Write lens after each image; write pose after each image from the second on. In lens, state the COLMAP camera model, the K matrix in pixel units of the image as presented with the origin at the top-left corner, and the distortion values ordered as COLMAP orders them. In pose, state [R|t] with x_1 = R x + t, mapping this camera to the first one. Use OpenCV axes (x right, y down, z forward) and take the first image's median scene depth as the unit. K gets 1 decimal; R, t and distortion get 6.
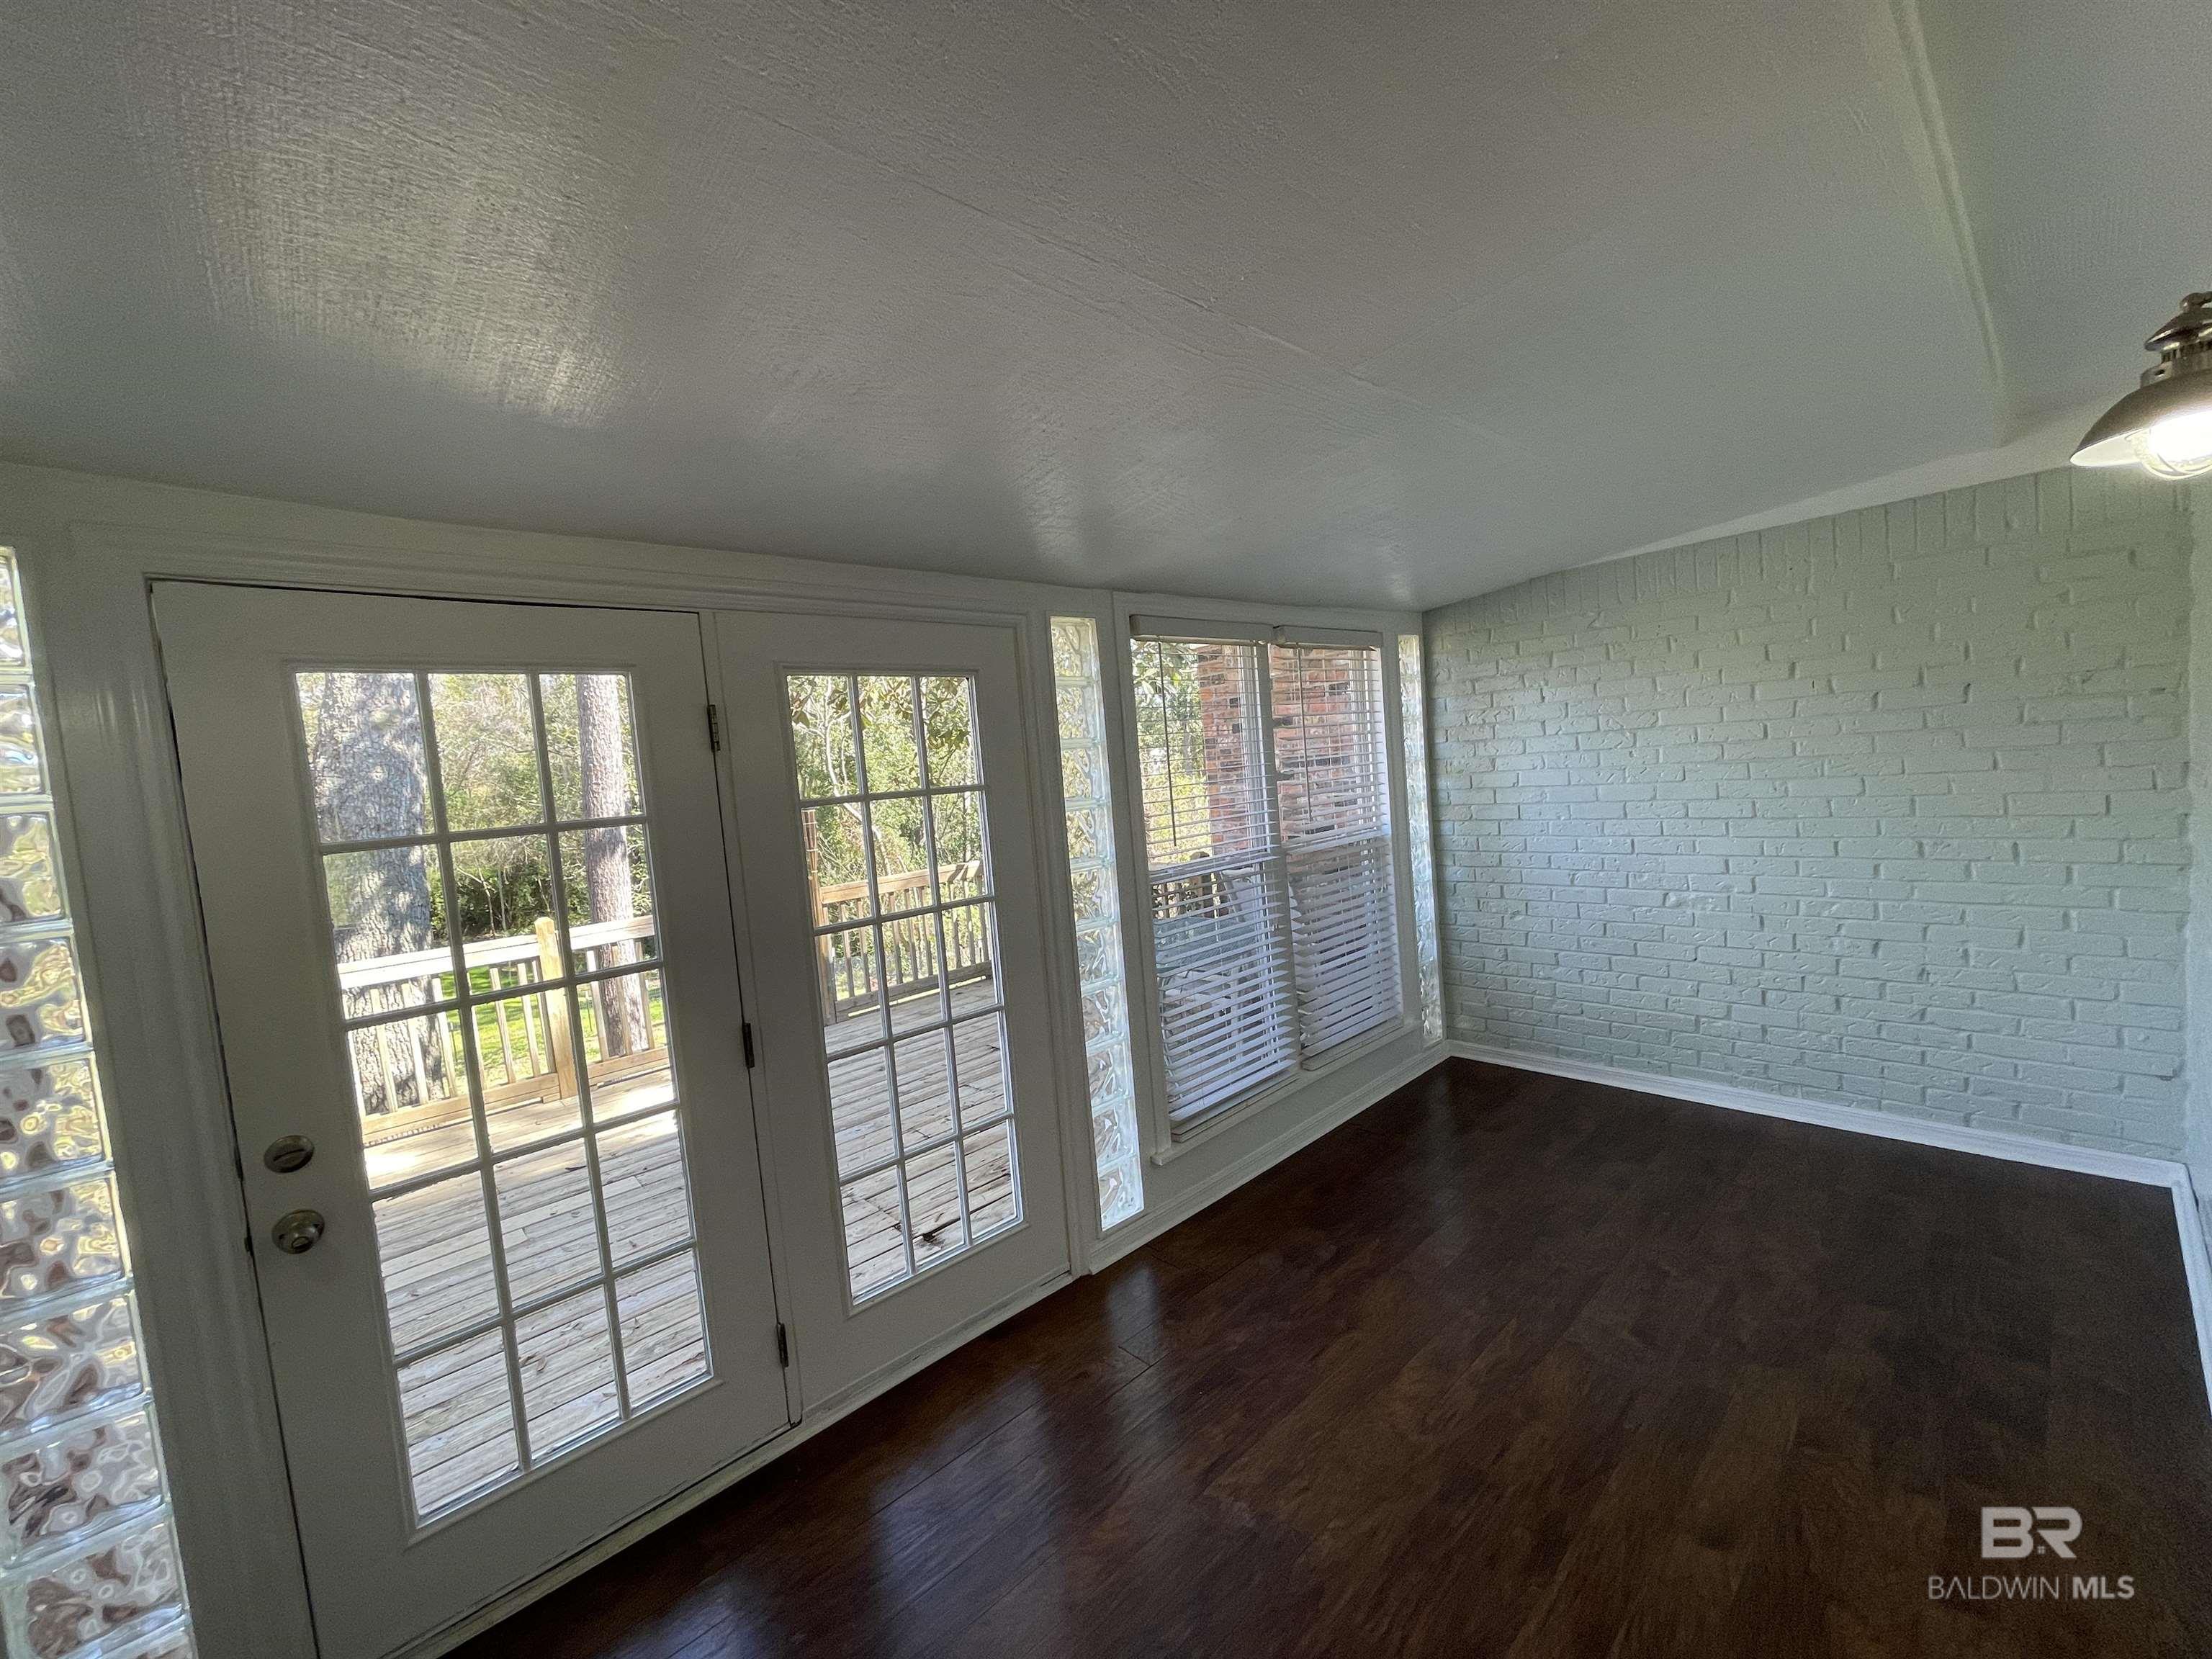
lens RADIAL K [[898.5, 0, 1108.6], [0, 898.5, 825.7], [0, 0, 1]] dist [0.005631, -0.002410]
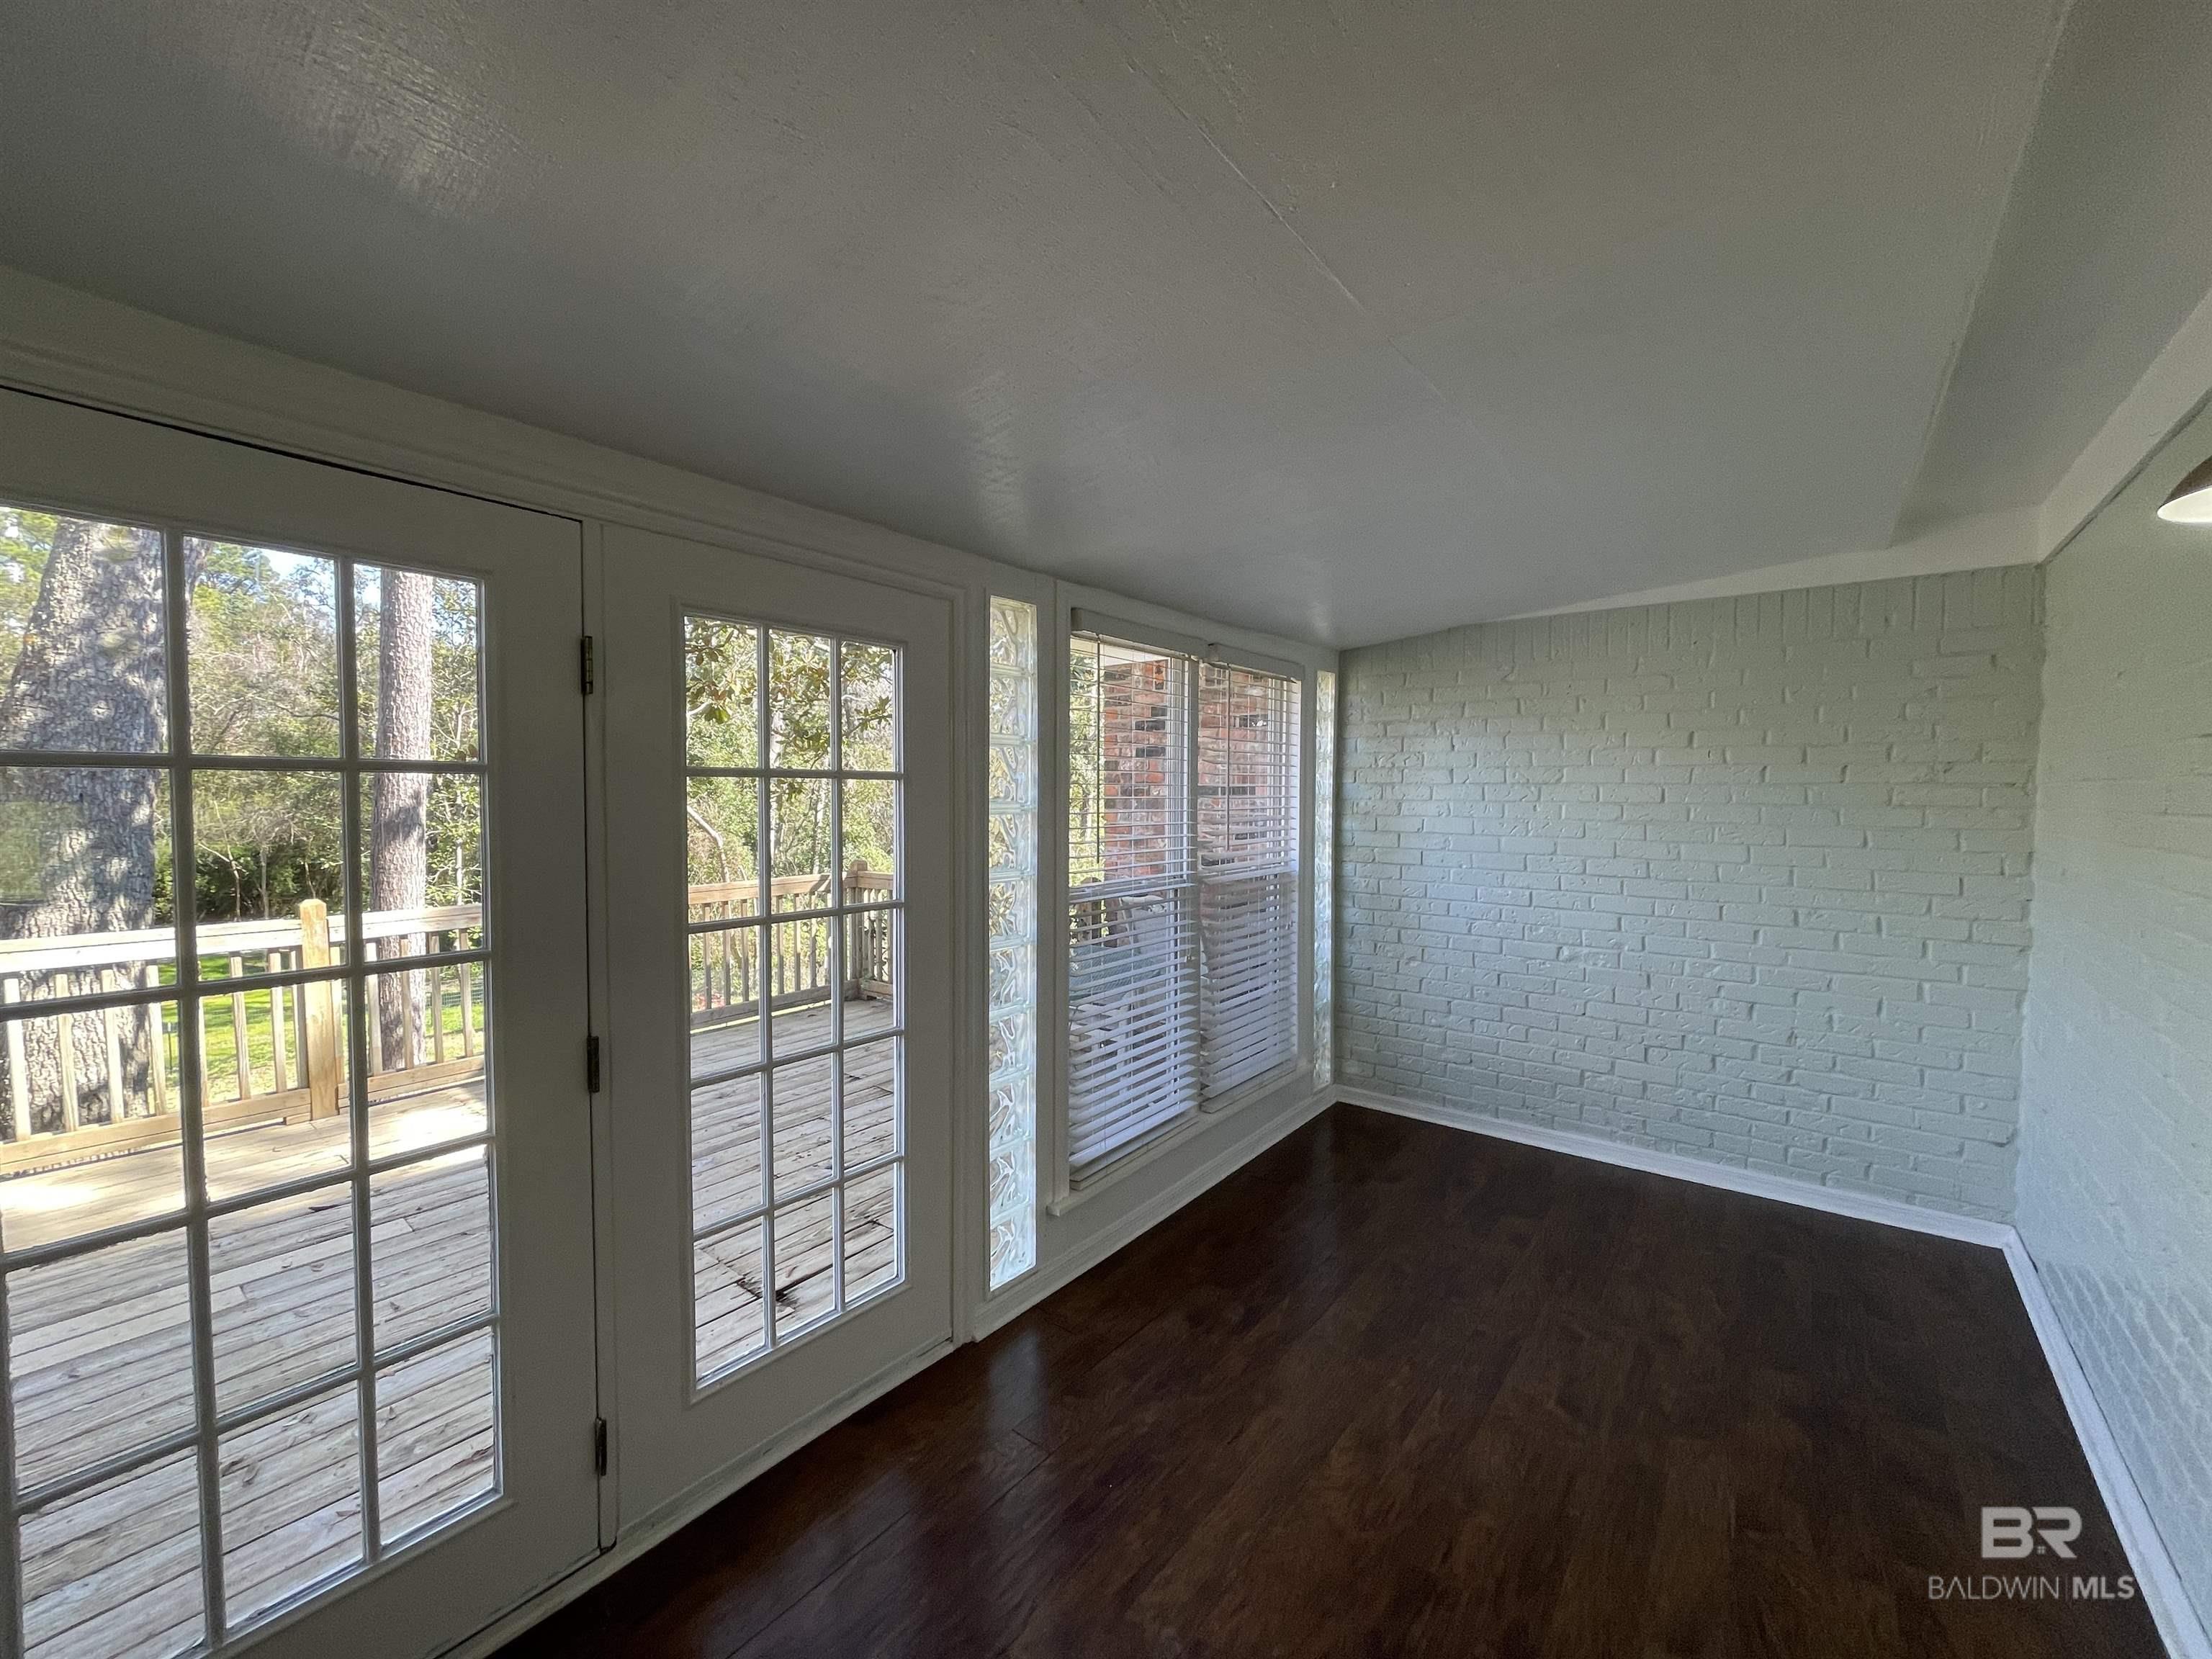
lens RADIAL K [[898.5, 0, 1109.2], [0, 898.5, 825.4], [0, 0, 1]] dist [0.005631, -0.002410]
pose [[0.983766, 0.080262, 0.160506, -0.069546], [-0.074421, 0.996338, -0.042088, 0.023674], [-0.163296, 0.029459, 0.986137, 0.096169]]
